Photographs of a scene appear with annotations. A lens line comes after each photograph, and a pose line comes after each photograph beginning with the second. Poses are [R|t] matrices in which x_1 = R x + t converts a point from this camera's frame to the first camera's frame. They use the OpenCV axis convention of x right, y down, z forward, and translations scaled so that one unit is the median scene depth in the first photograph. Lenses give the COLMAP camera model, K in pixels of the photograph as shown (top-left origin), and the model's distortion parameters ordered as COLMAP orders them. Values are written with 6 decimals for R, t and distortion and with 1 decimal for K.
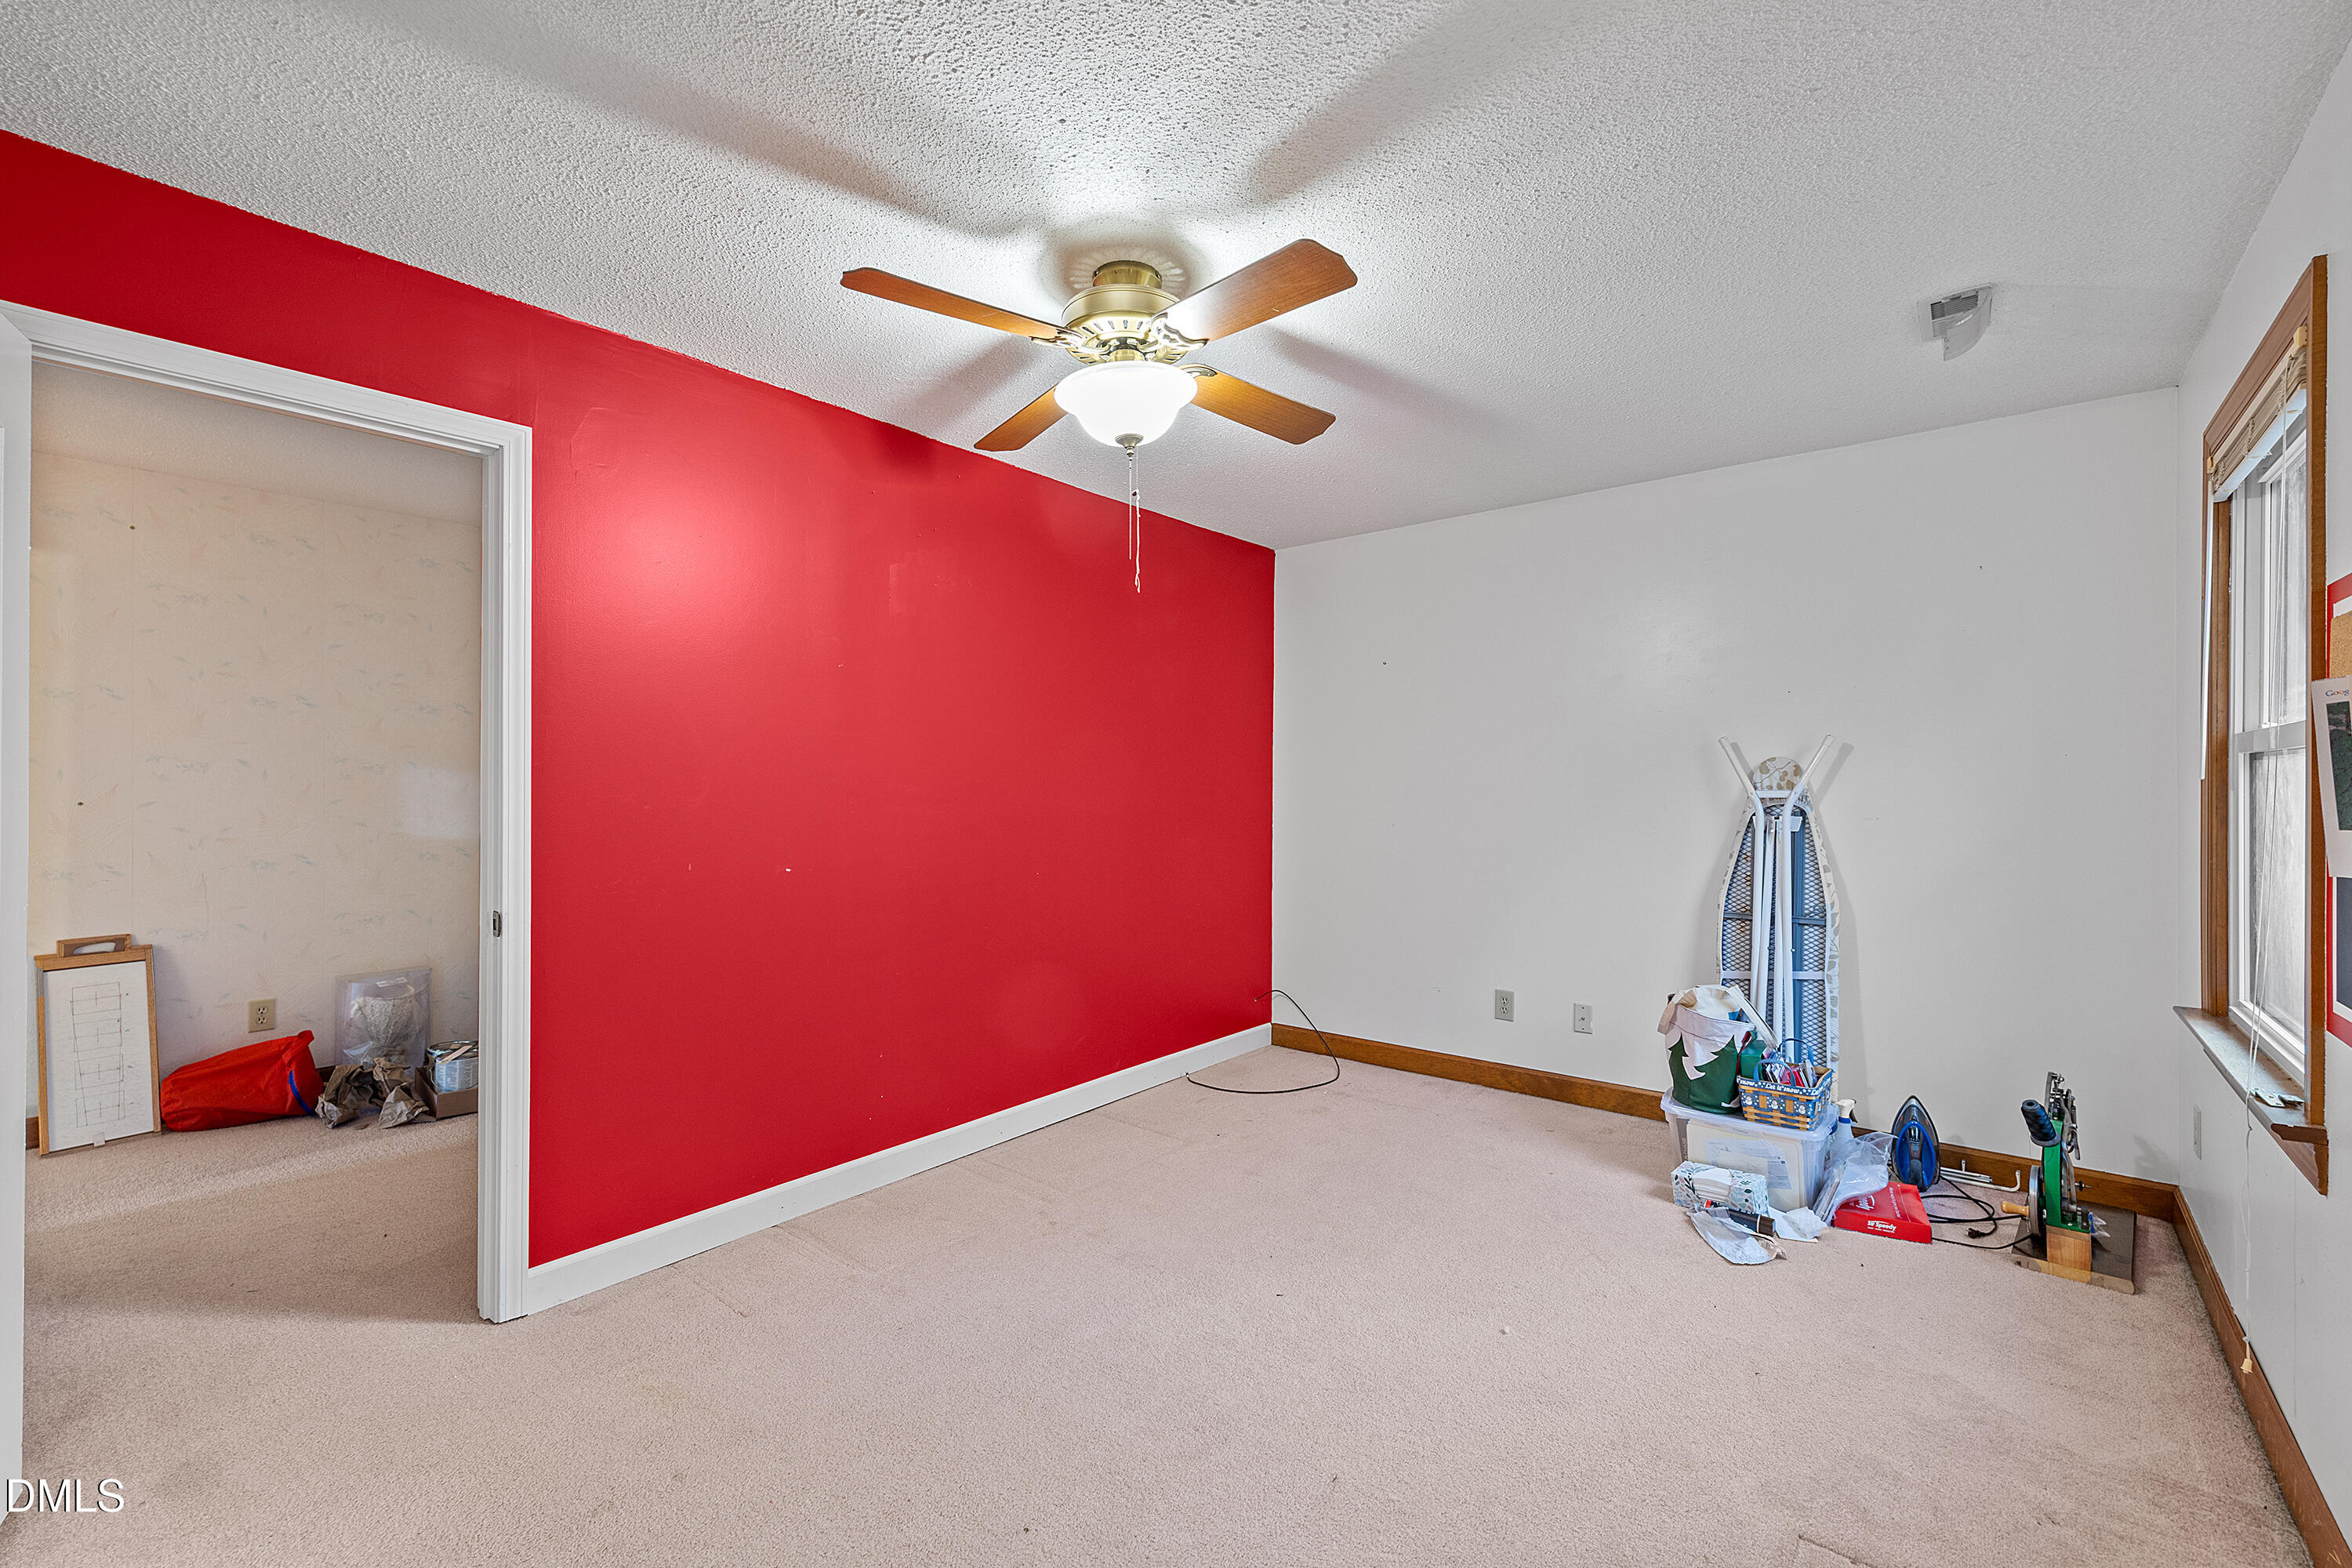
lens RADIAL K [[994.7, 0, 1174.6], [0, 994.7, 775.6], [0, 0, 1]] dist [0.000718, -0.000002]
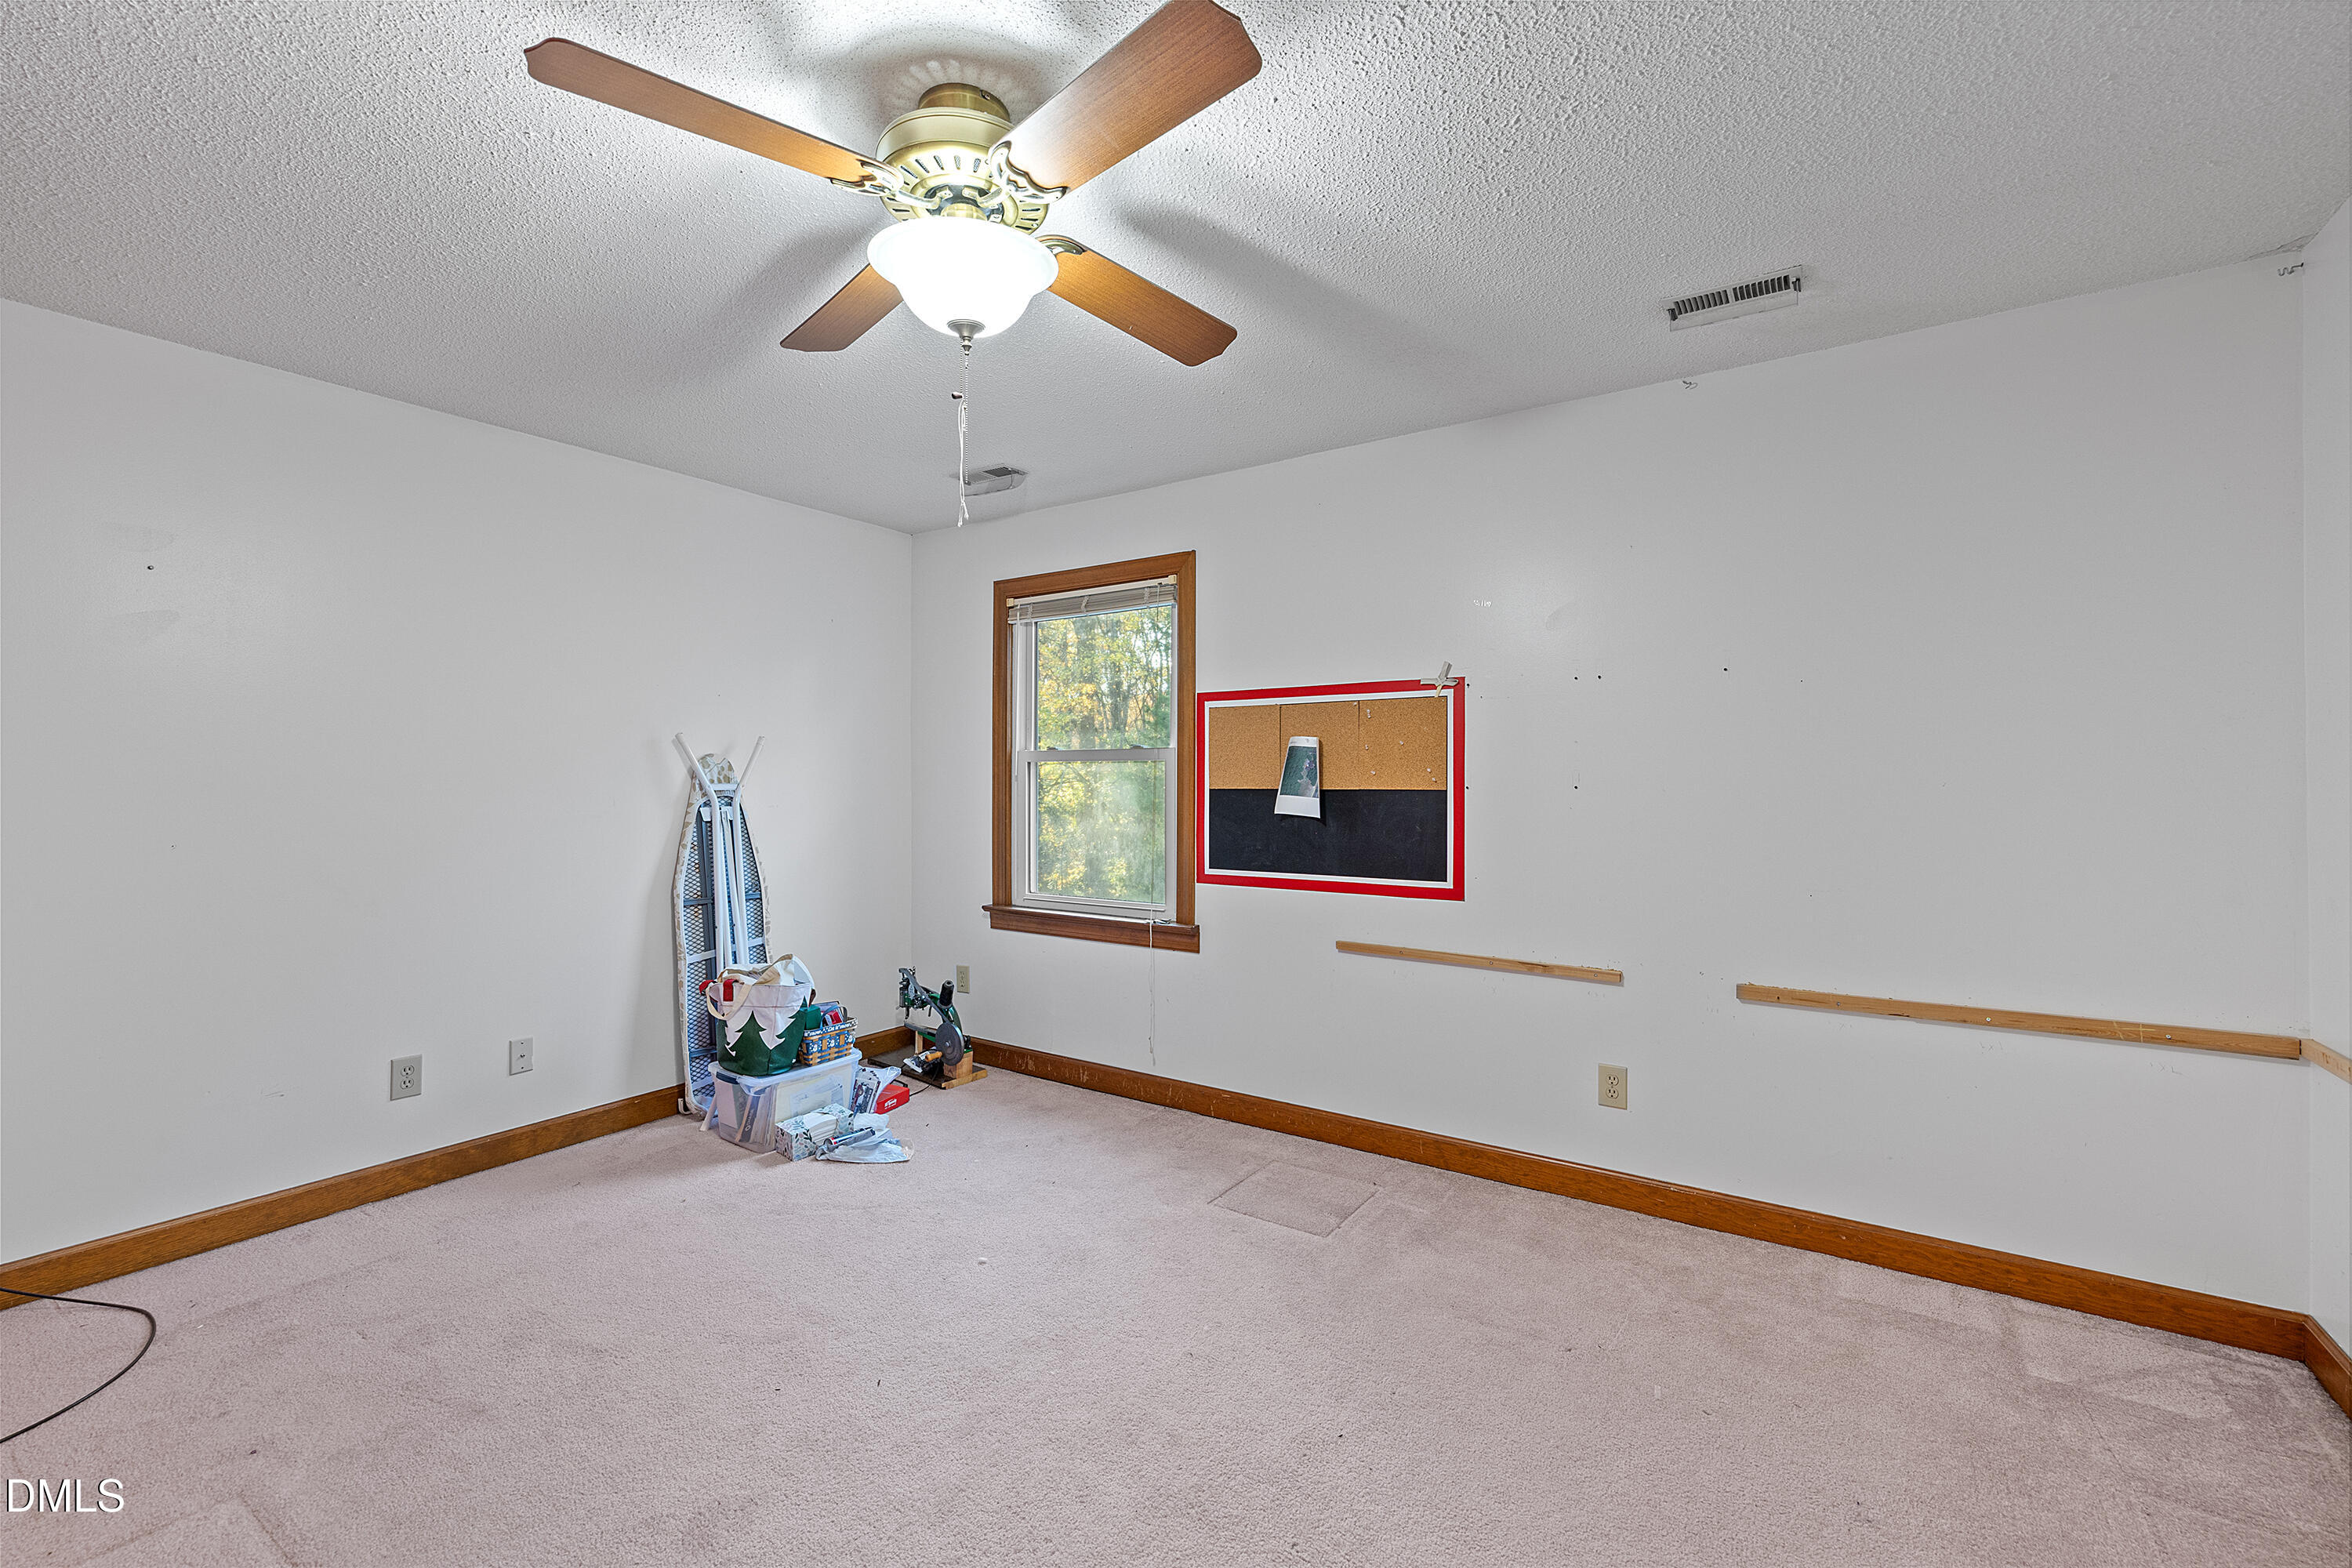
lens RADIAL K [[994.7, 0, 1174.6], [0, 994.7, 775.6], [0, 0, 1]] dist [0.000718, -0.000002]
pose [[-0.082082, -0.004116, 0.996617, -0.575080], [-0.006386, 0.999973, 0.003603, -0.002006], [-0.996605, -0.006068, -0.082106, 0.618574]]
